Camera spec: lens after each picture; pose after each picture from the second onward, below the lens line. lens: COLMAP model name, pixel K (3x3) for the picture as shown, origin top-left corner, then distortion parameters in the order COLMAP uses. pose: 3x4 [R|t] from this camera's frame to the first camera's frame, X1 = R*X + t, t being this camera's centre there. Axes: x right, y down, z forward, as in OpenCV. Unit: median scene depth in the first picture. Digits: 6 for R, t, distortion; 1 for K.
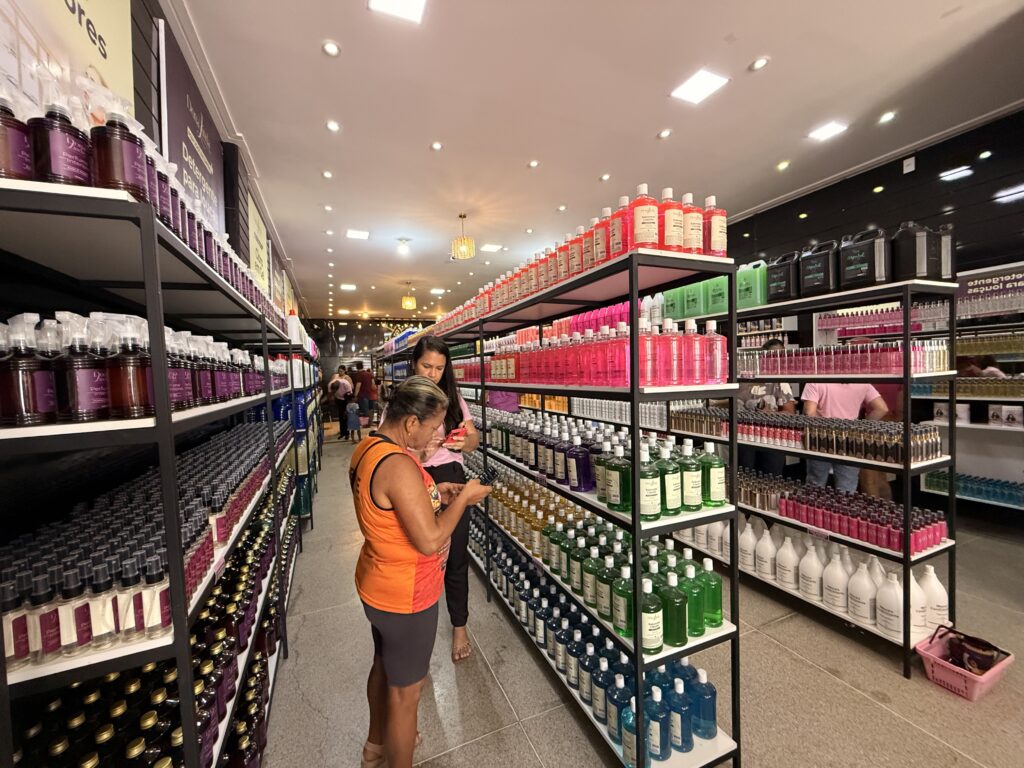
lens RADIAL K [[414.0, 0, 511.3], [0, 414.0, 380.2], [0, 0, 1]] dist [-0.000998, 0.000066]
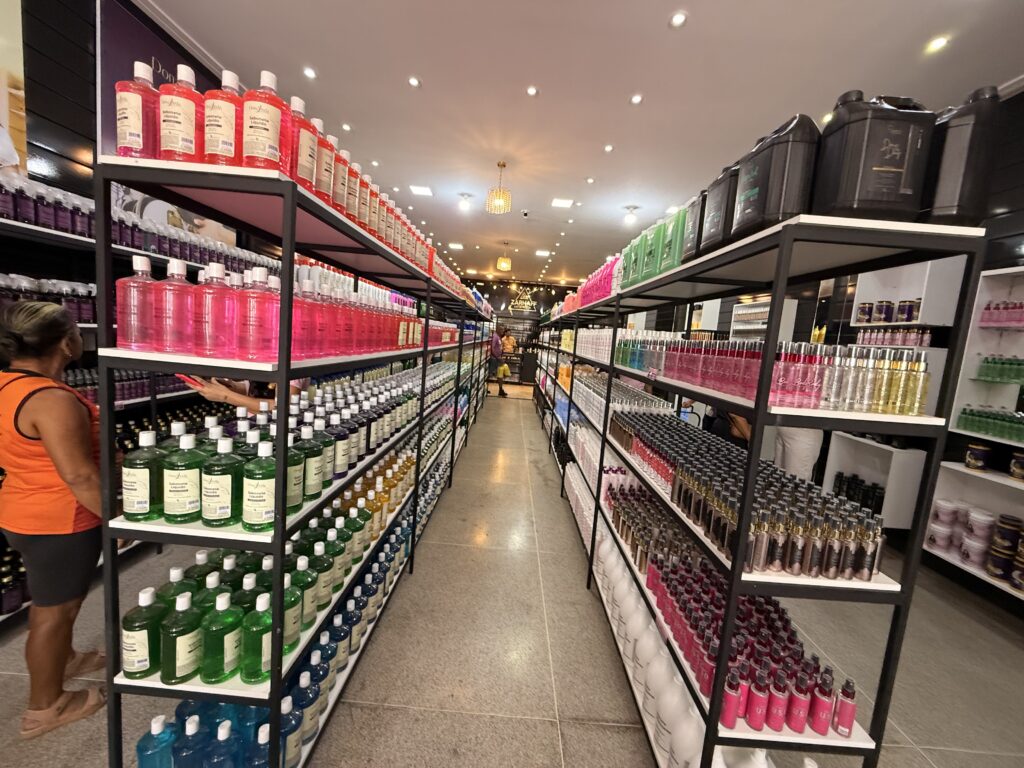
lens RADIAL K [[414.0, 0, 511.3], [0, 414.0, 380.2], [0, 0, 1]] dist [-0.000998, 0.000066]
pose [[0.908957, 0.149182, -0.389283, 0.349236], [-0.119551, 0.987838, 0.099414, -0.023153], [0.399379, -0.043824, 0.915738, 0.162933]]
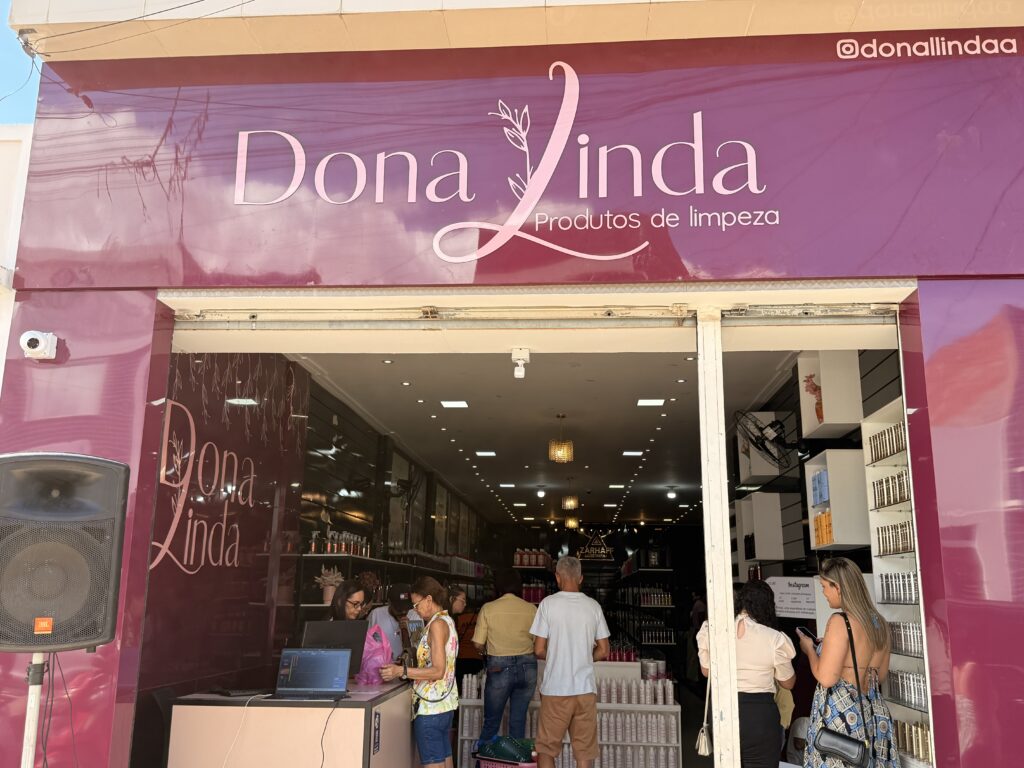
lens RADIAL K [[920.4, 0, 507.9], [0, 920.4, 383.4], [0, 0, 1]] dist [0.143044, -0.256172]
pose [[0.881747, -0.061990, -0.467631, 1.229948], [-0.051947, 0.972539, -0.226870, 0.000408], [0.468853, 0.224334, 0.854313, -1.905660]]
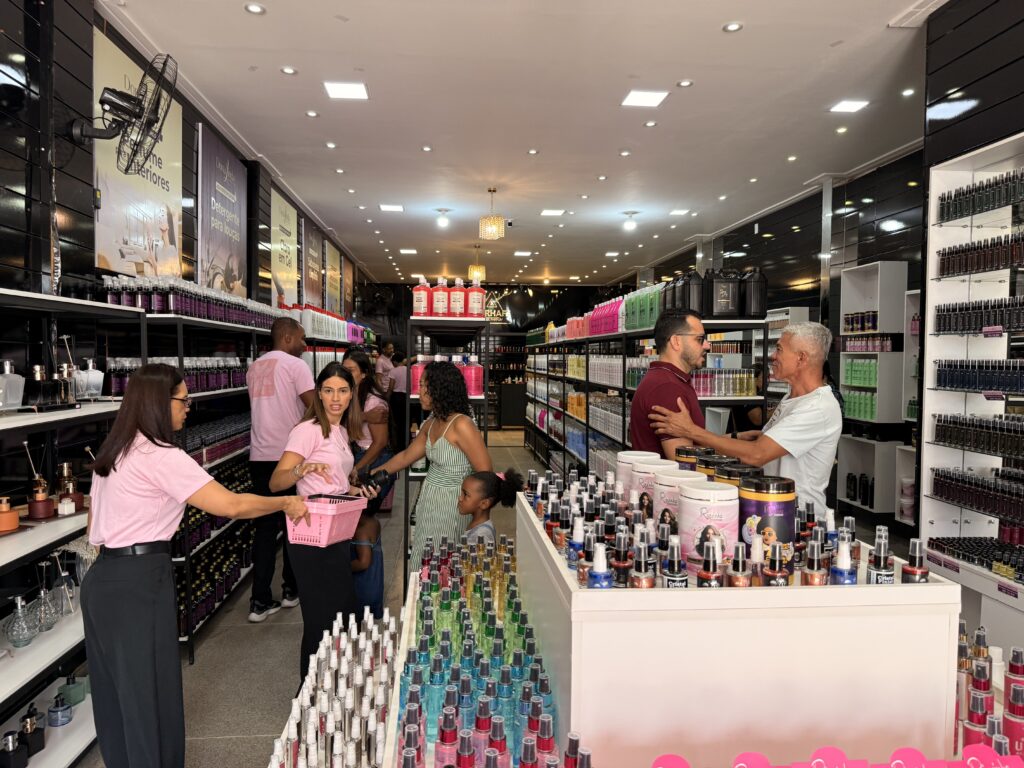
lens RADIAL K [[730.8, 0, 510.4], [0, 730.8, 380.9], [0, 0, 1]] dist [0.116991, -0.217863]
pose [[0.946141, 0.048699, -0.320072, 0.462763], [-0.043749, 0.998786, 0.022644, -0.035019], [0.320787, -0.007422, 0.947122, -0.489360]]
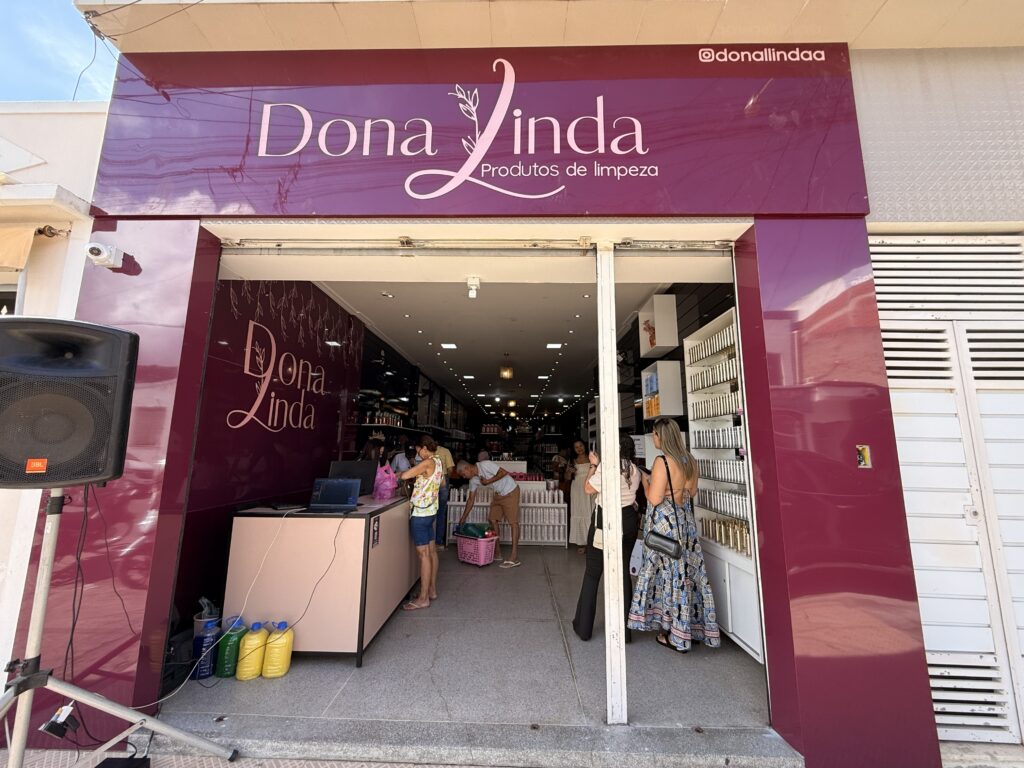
lens RADIAL K [[414.0, 0, 511.3], [0, 414.0, 380.2], [0, 0, 1]] dist [-0.000998, 0.000066]
pose [[0.909425, -0.025469, -0.415087, 1.110670], [-0.050297, 0.984060, -0.170578, 0.003482], [0.412815, 0.176005, 0.893648, -1.614558]]
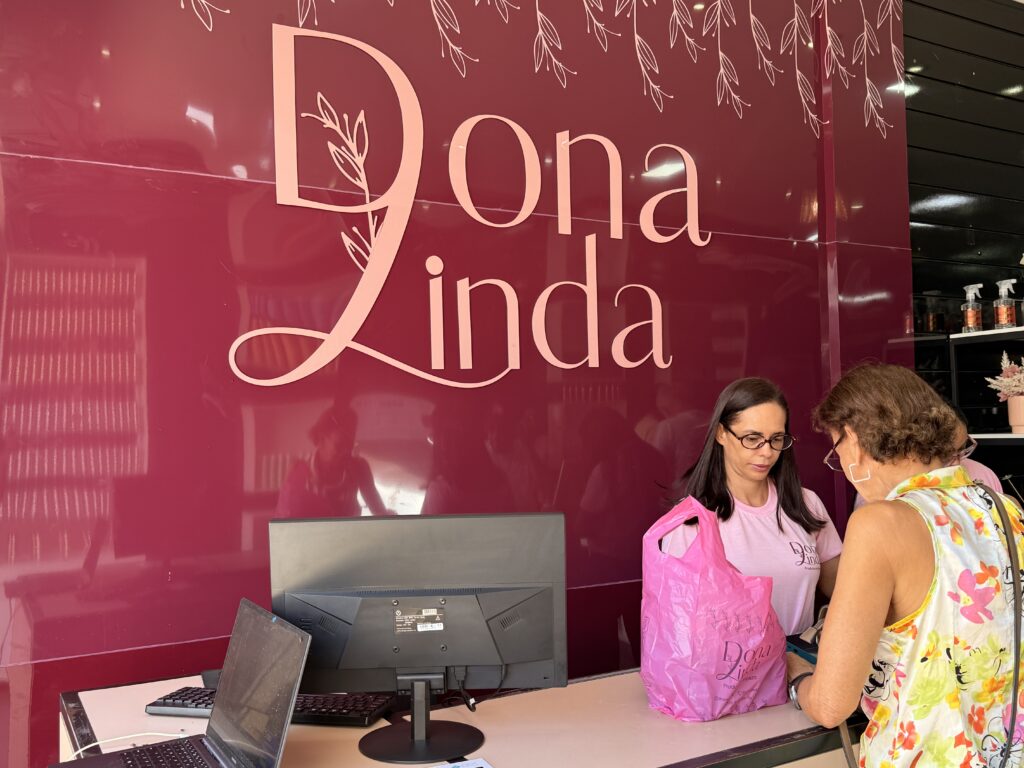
lens RADIAL K [[920.4, 0, 507.9], [0, 920.4, 383.4], [0, 0, 1]] dist [0.143044, -0.256172]
pose [[0.119726, -0.014899, -0.992695, 0.883537], [0.001584, 0.999889, -0.014816, -0.006536], [0.992806, 0.000202, 0.119736, -1.090800]]
